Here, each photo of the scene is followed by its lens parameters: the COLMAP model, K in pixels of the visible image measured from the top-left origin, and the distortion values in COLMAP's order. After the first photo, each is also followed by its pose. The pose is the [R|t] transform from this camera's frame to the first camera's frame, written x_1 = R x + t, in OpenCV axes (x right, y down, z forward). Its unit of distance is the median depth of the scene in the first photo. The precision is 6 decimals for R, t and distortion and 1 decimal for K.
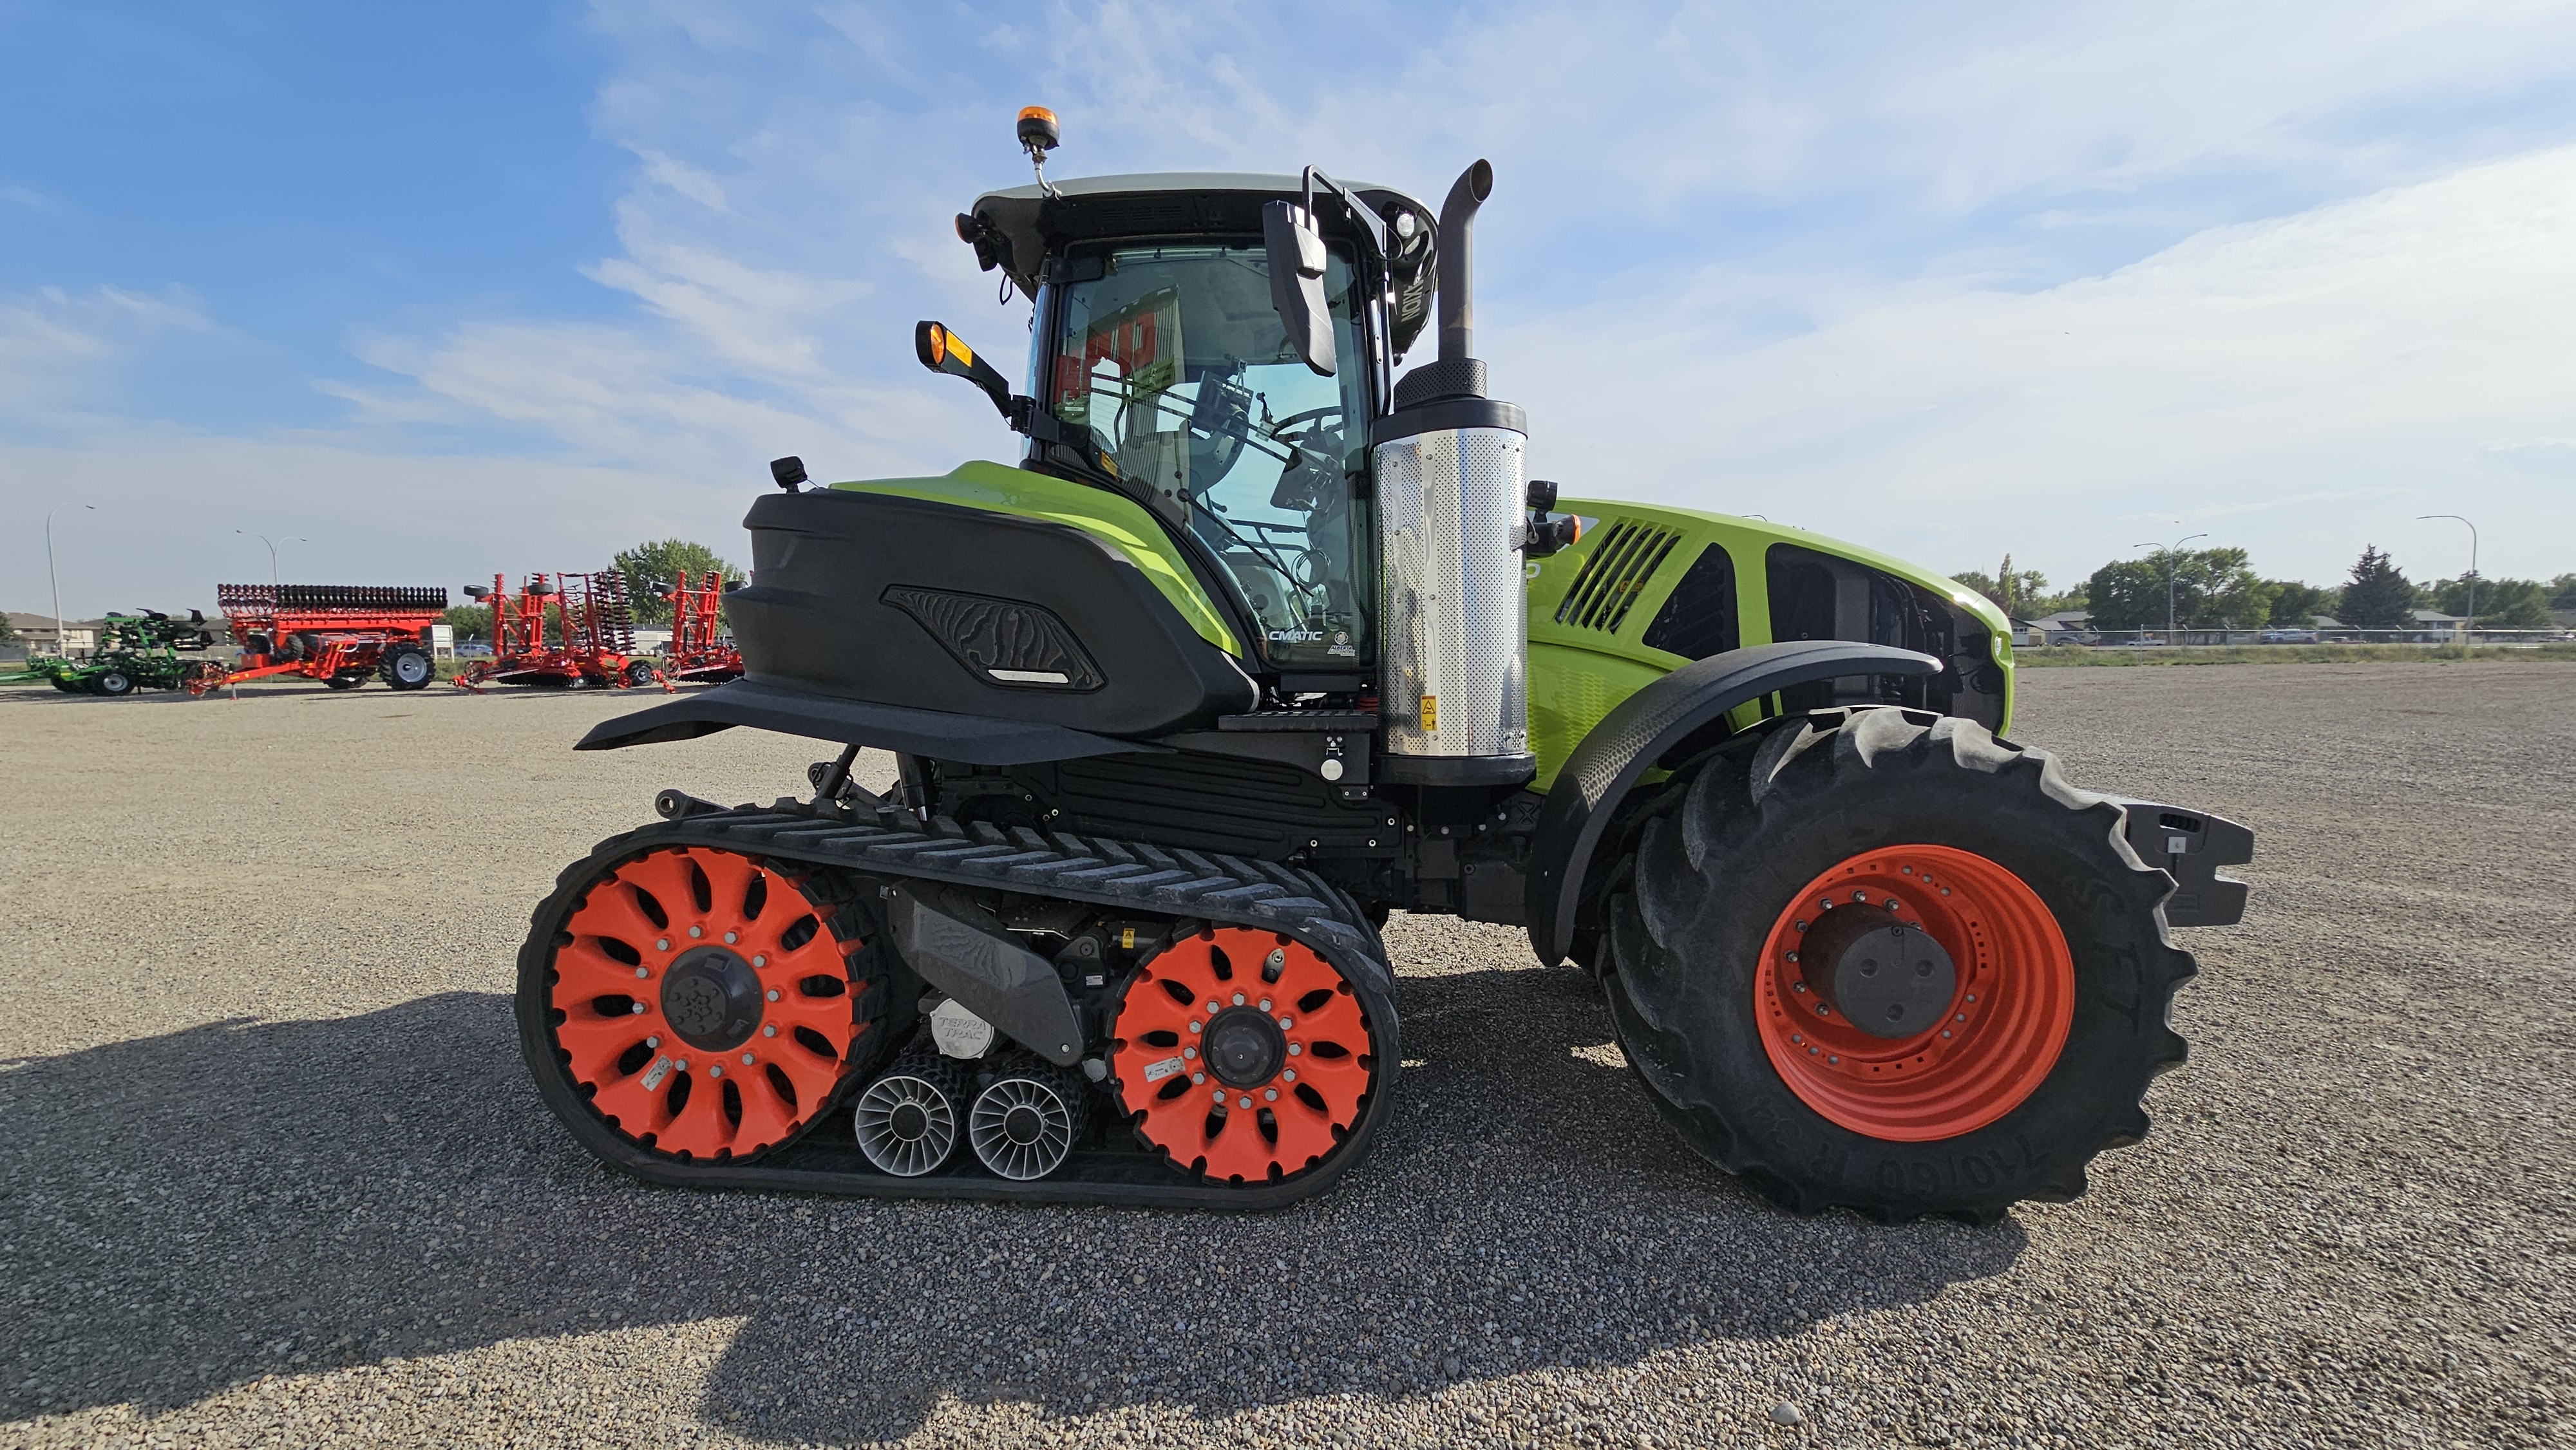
lens RADIAL K [[1052.9, 0, 1288.0], [0, 1052.9, 725.0], [0, 0, 1]] dist [-0.001829, 0.000193]
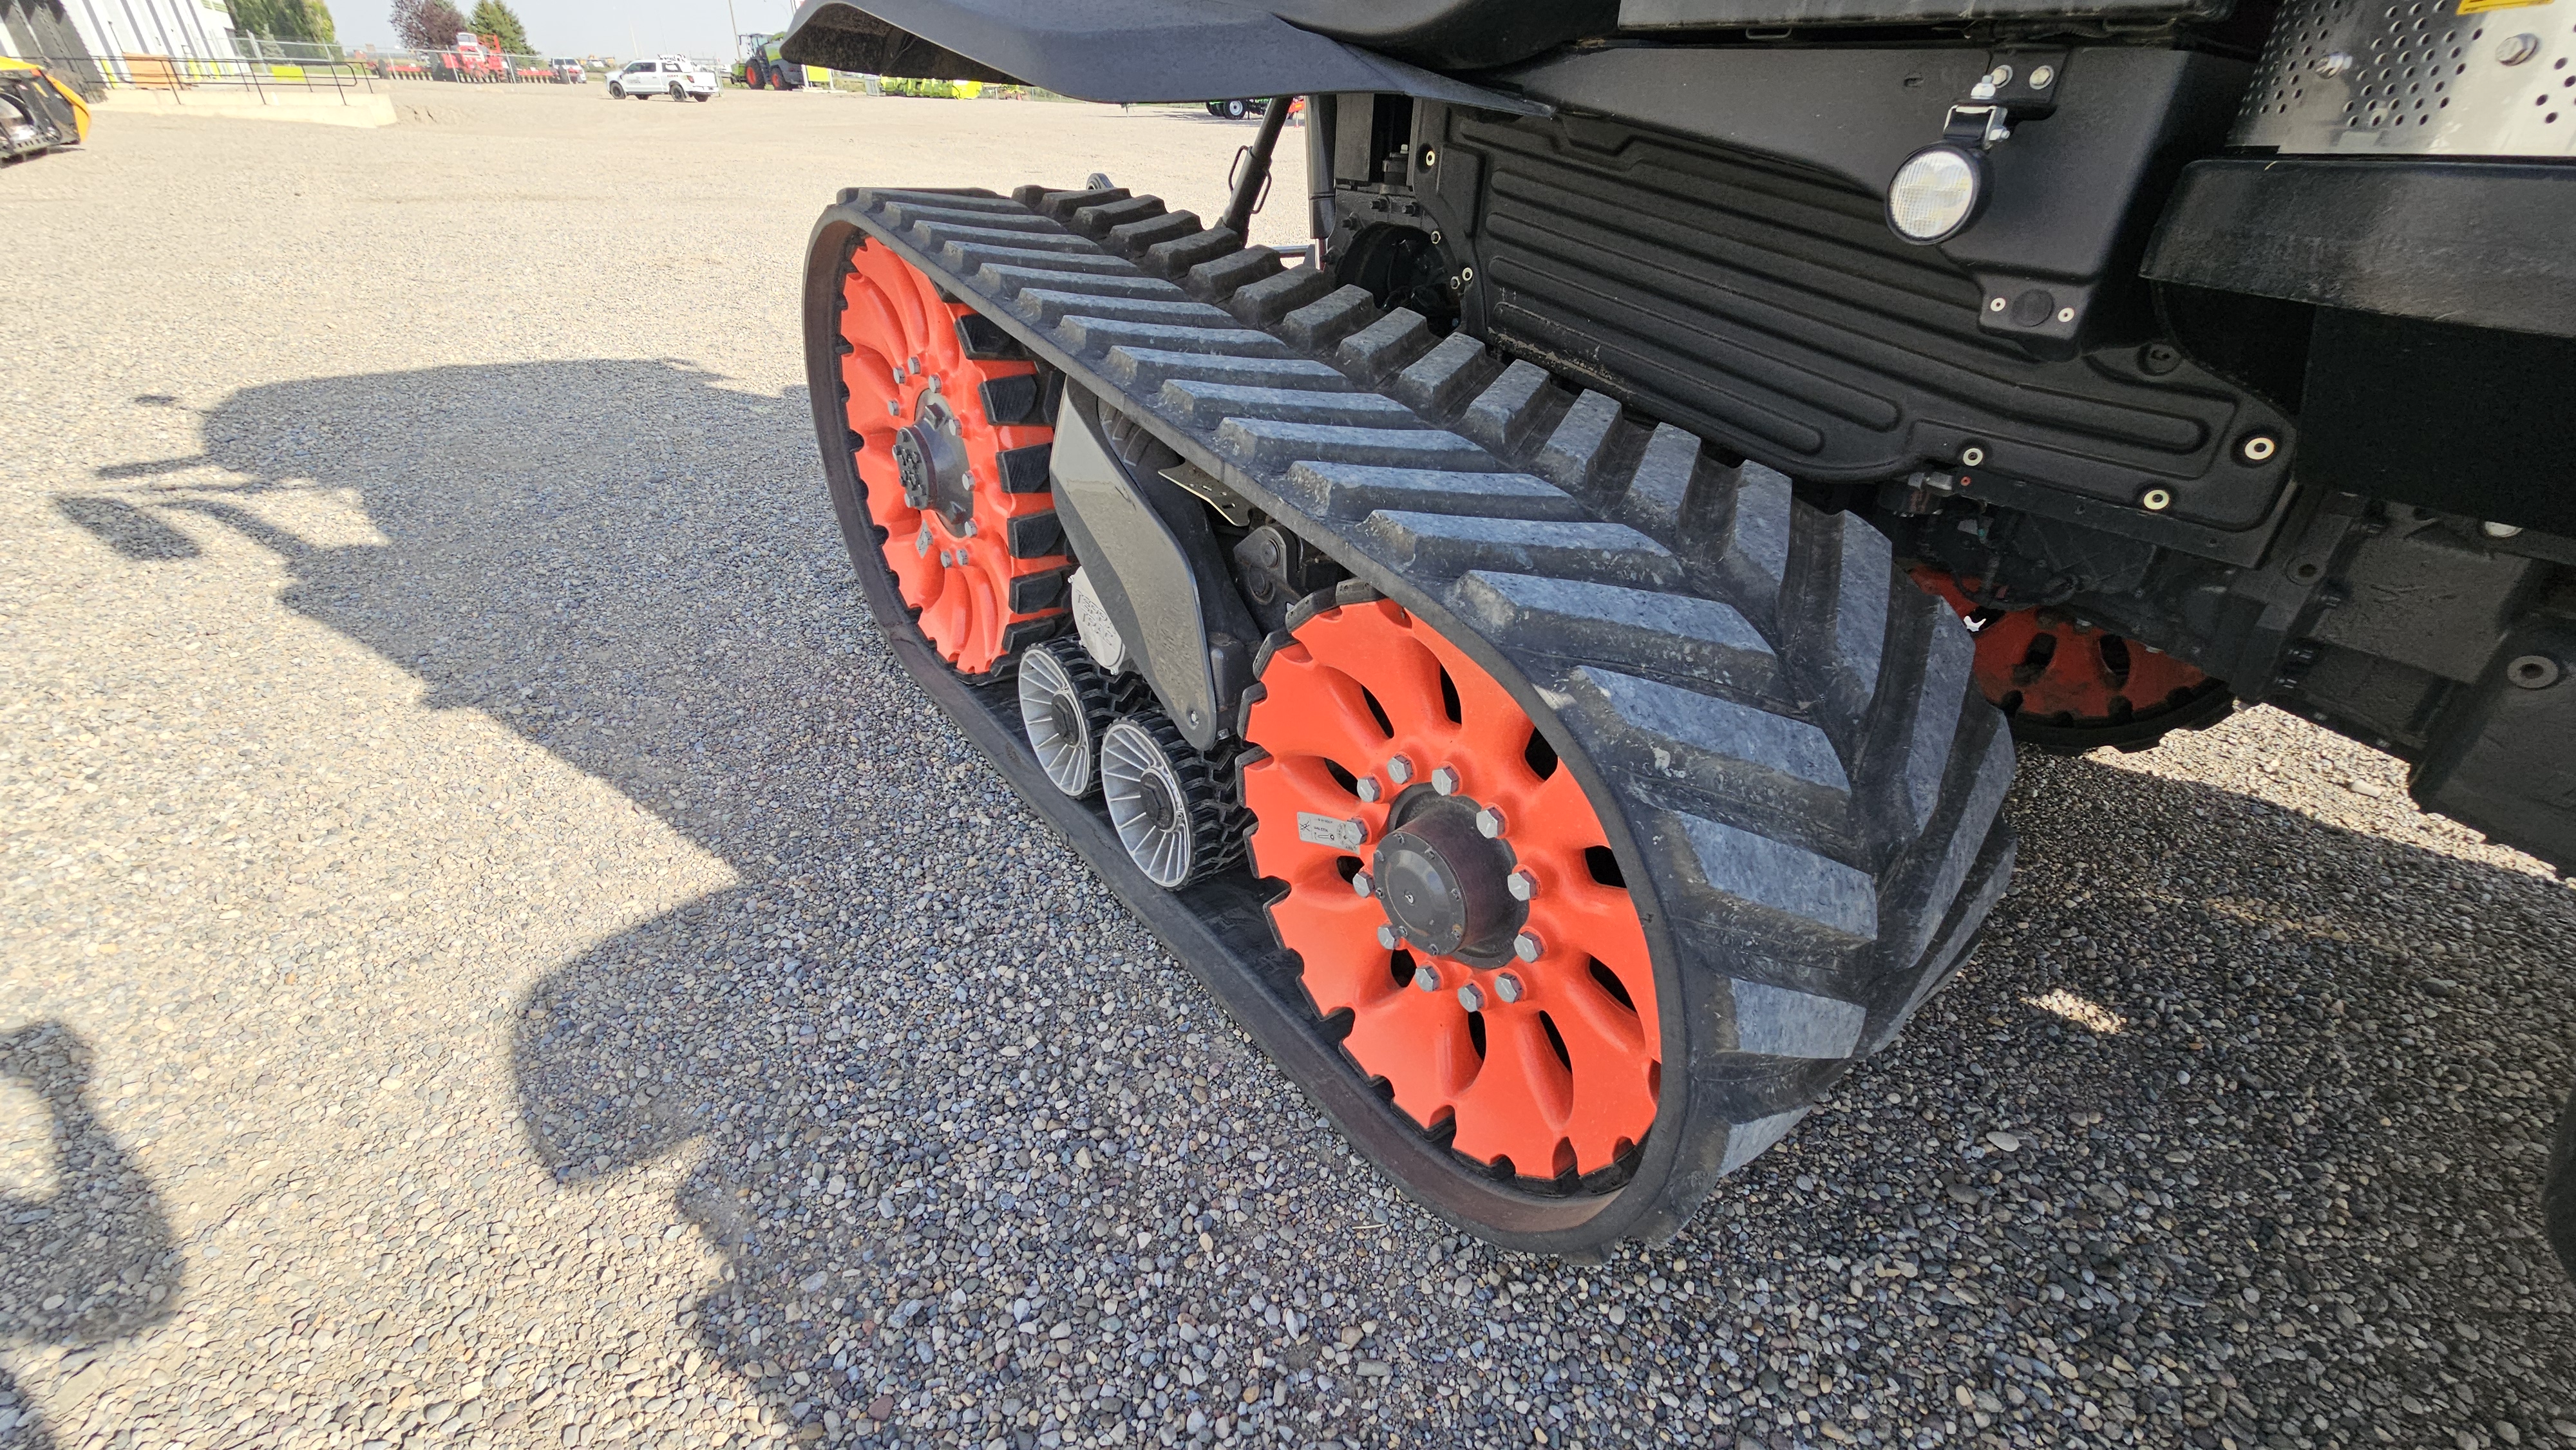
lens RADIAL K [[1052.9, 0, 1288.0], [0, 1052.9, 725.0], [0, 0, 1]] dist [-0.001829, 0.000193]
pose [[0.675013, 0.402836, -0.618127, 0.151216], [-0.088035, 0.875781, 0.474613, 0.048008], [0.732535, -0.265953, 0.626627, 0.669805]]
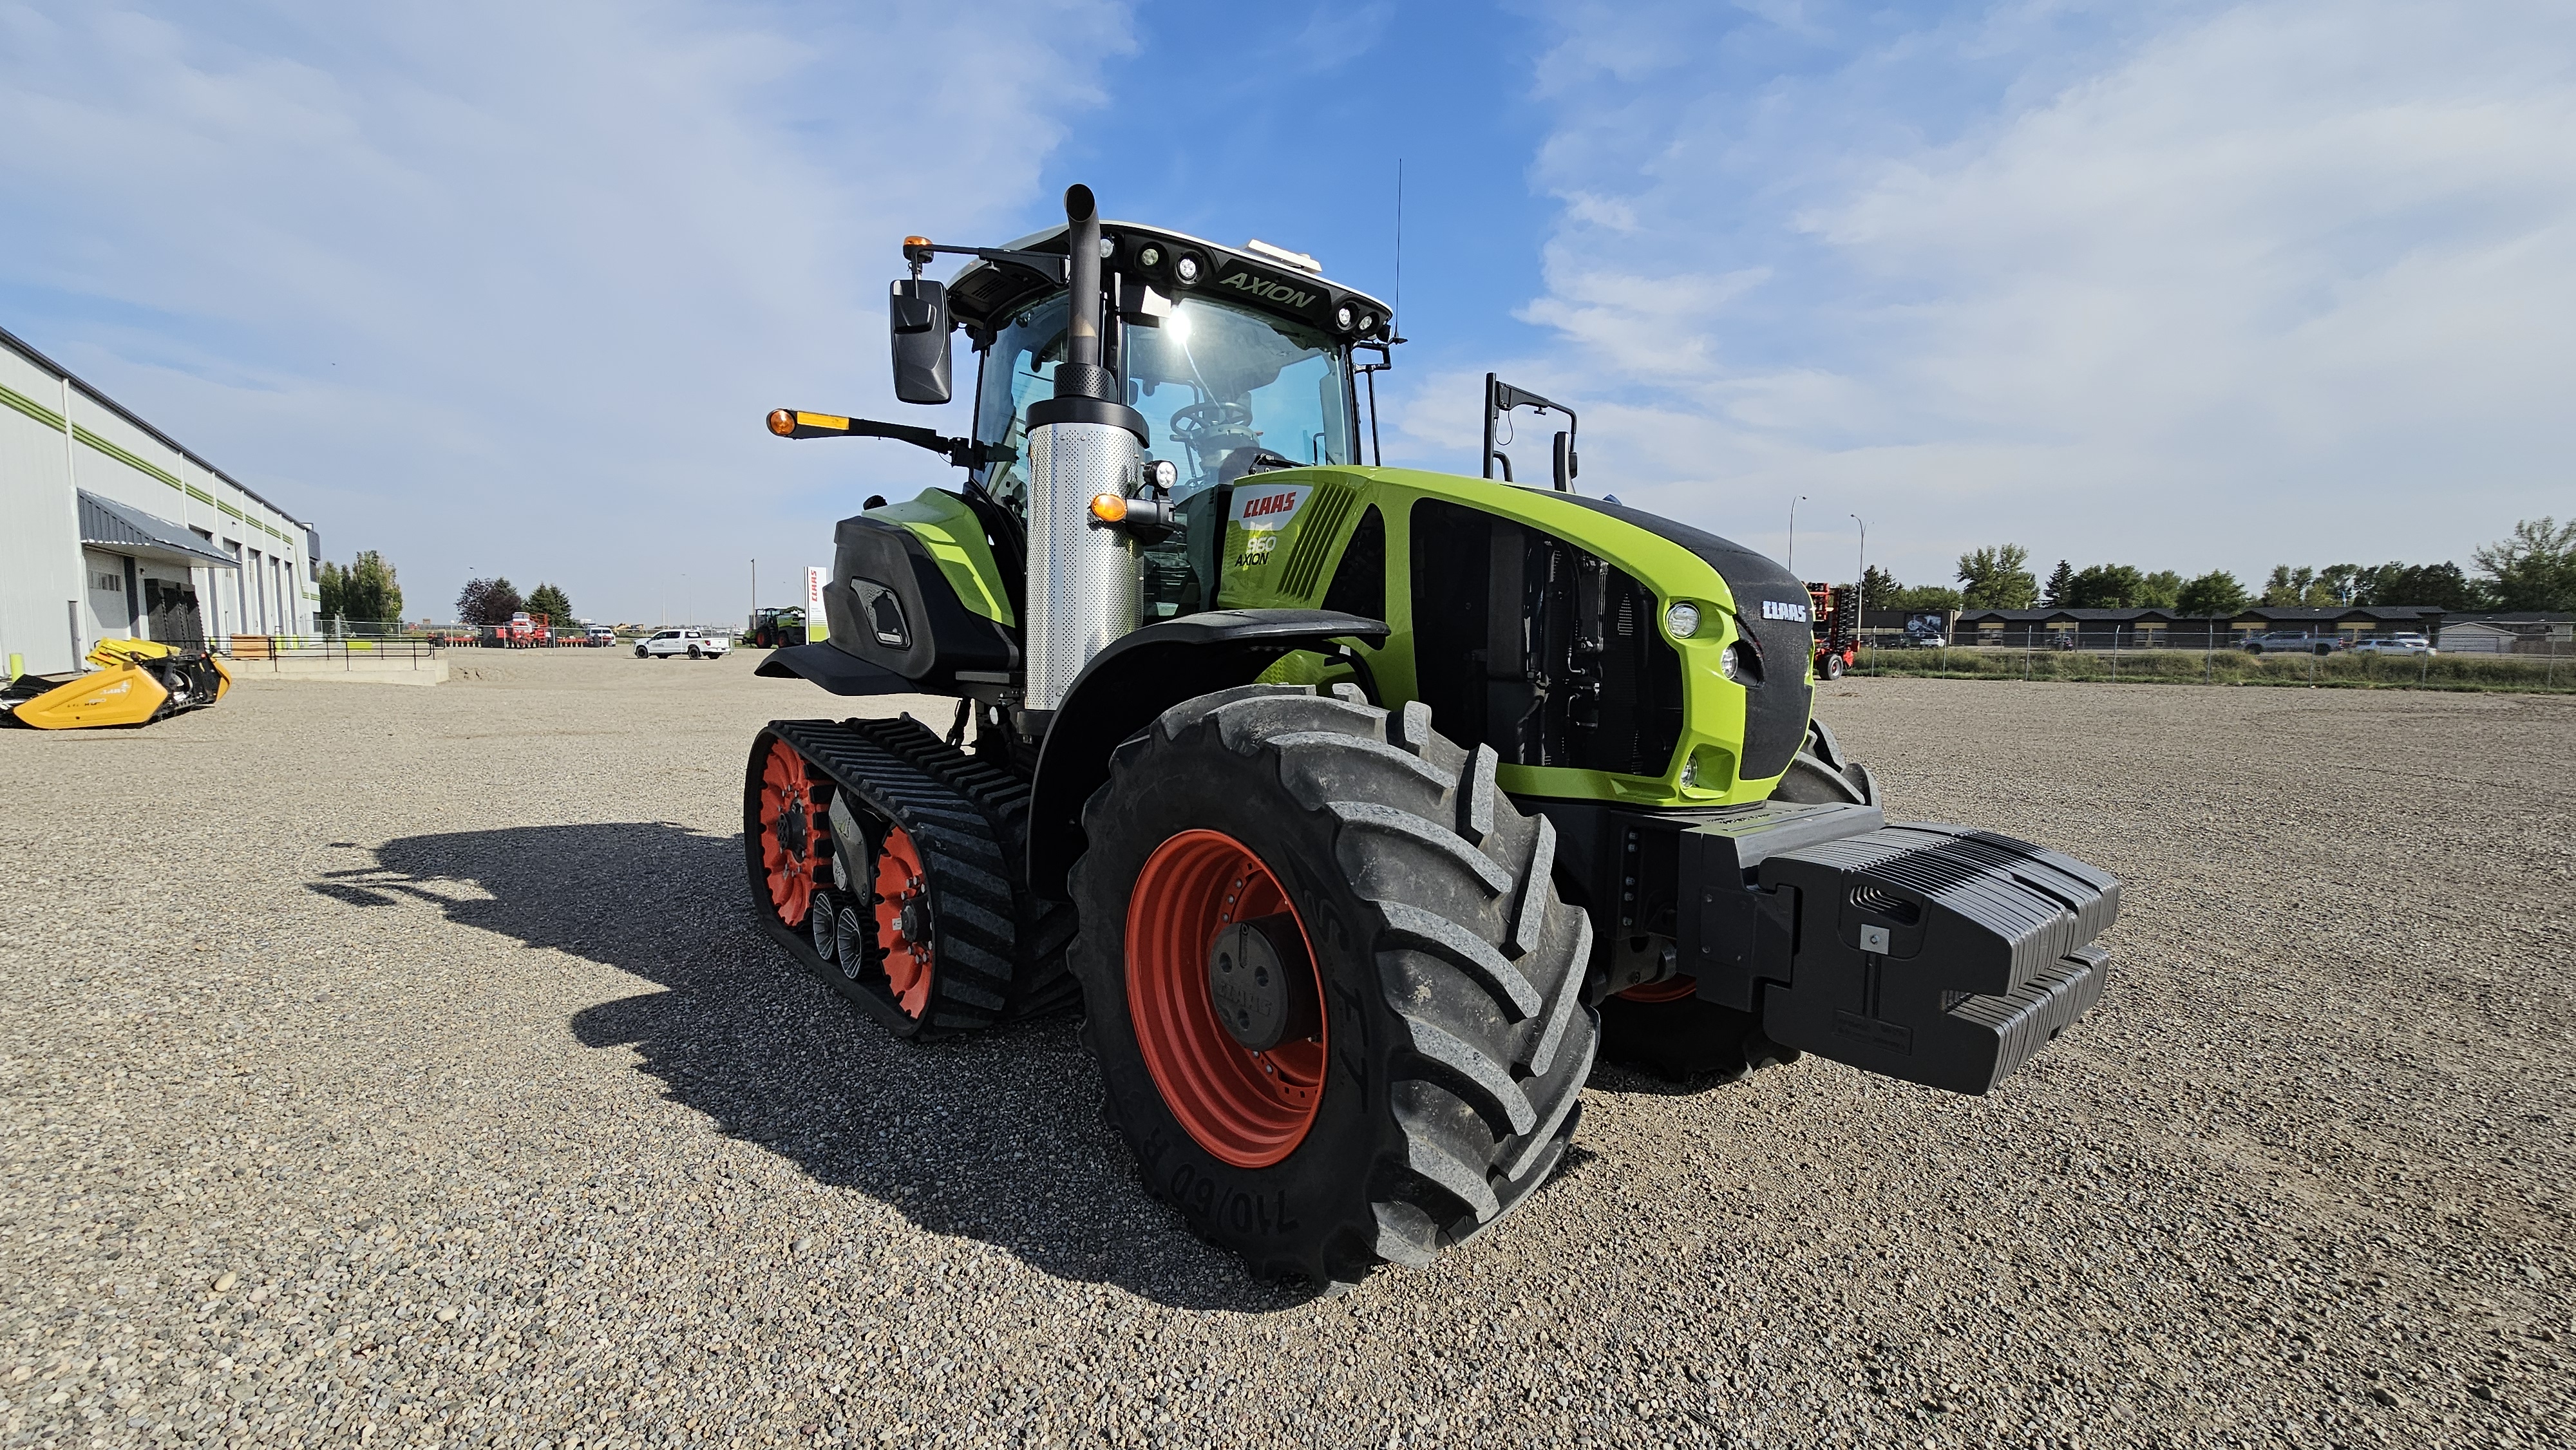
lens RADIAL K [[1052.9, 0, 1288.0], [0, 1052.9, 725.0], [0, 0, 1]] dist [-0.001829, 0.000193]
pose [[0.713031, 0.070639, -0.697565, 1.161881], [-0.065996, 0.997256, 0.033528, -0.011645], [0.698020, 0.022130, 0.715736, 0.350317]]
